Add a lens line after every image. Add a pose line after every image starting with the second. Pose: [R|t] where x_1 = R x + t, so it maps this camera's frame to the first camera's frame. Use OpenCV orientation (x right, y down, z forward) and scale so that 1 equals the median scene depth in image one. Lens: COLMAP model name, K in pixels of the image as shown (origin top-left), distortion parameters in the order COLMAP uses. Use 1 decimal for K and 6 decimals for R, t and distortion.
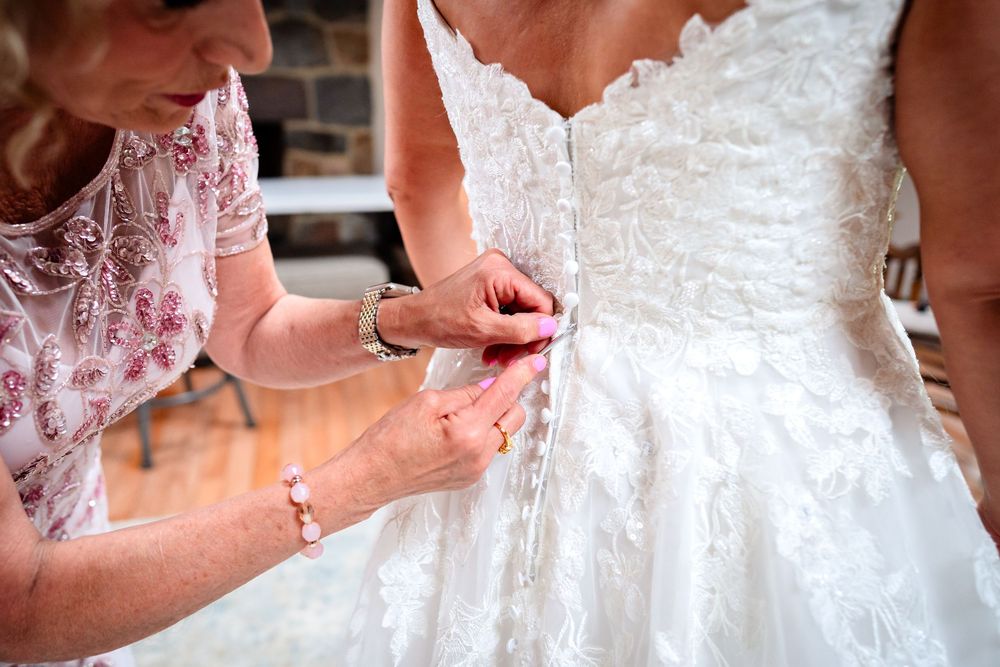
lens RADIAL K [[742.2, 0, 500.0], [0, 742.2, 333.5], [0, 0, 1]] dist [-0.001589, -0.000427]
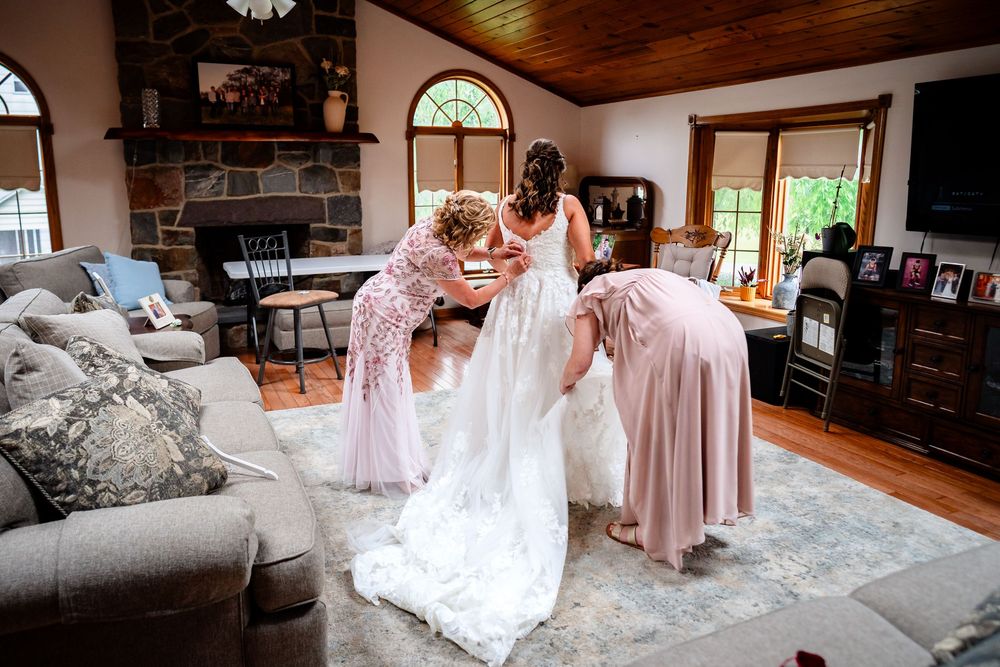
lens RADIAL K [[742.2, 0, 500.0], [0, 742.2, 333.5], [0, 0, 1]] dist [-0.001589, -0.000427]
pose [[0.984883, -0.028212, 0.170907, -0.165457], [0.046450, 0.993526, -0.103674, 0.156090], [-0.166875, 0.110046, 0.979818, -0.689610]]
